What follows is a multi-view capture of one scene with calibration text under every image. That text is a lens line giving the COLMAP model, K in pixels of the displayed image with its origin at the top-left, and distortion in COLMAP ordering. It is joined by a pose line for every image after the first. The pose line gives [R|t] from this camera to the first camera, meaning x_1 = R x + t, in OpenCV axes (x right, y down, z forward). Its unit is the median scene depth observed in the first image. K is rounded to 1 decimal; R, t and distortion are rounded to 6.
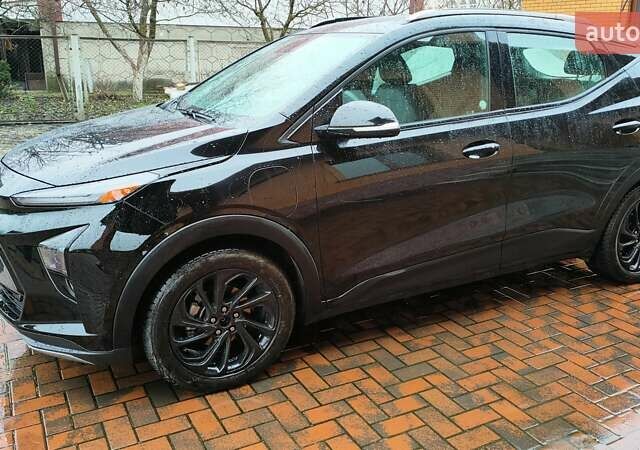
lens RADIAL K [[599.0, 0, 321.1], [0, 599.0, 221.8], [0, 0, 1]] dist [0.045312, 0.000000]
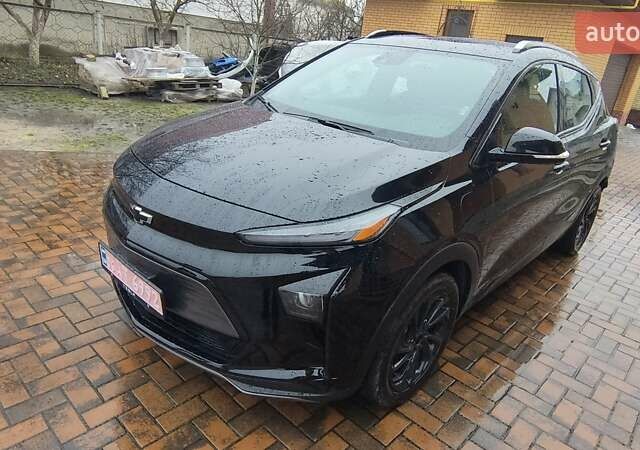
lens RADIAL K [[446.9, 0, 317.7], [0, 446.9, 219.6], [0, 0, 1]] dist [-0.000183, 0.005030]
pose [[0.943661, -0.023834, 0.330056, -0.533395], [-0.012596, 0.994093, 0.107797, -0.113633], [-0.330675, -0.105881, 0.937786, 0.324076]]
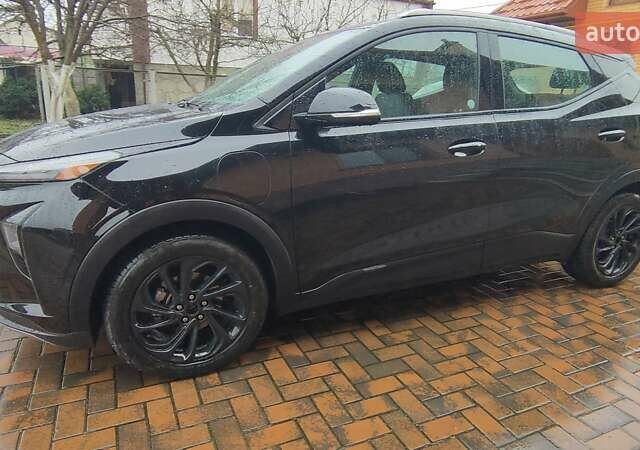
lens RADIAL K [[446.9, 0, 316.6], [0, 446.9, 230.5], [0, 0, 1]] dist [-0.000183, 0.005030]
pose [[0.997146, 0.043534, -0.061685, 0.075314], [-0.042568, 0.998951, 0.016877, 0.015884], [0.062355, -0.014203, 0.997953, 0.266076]]
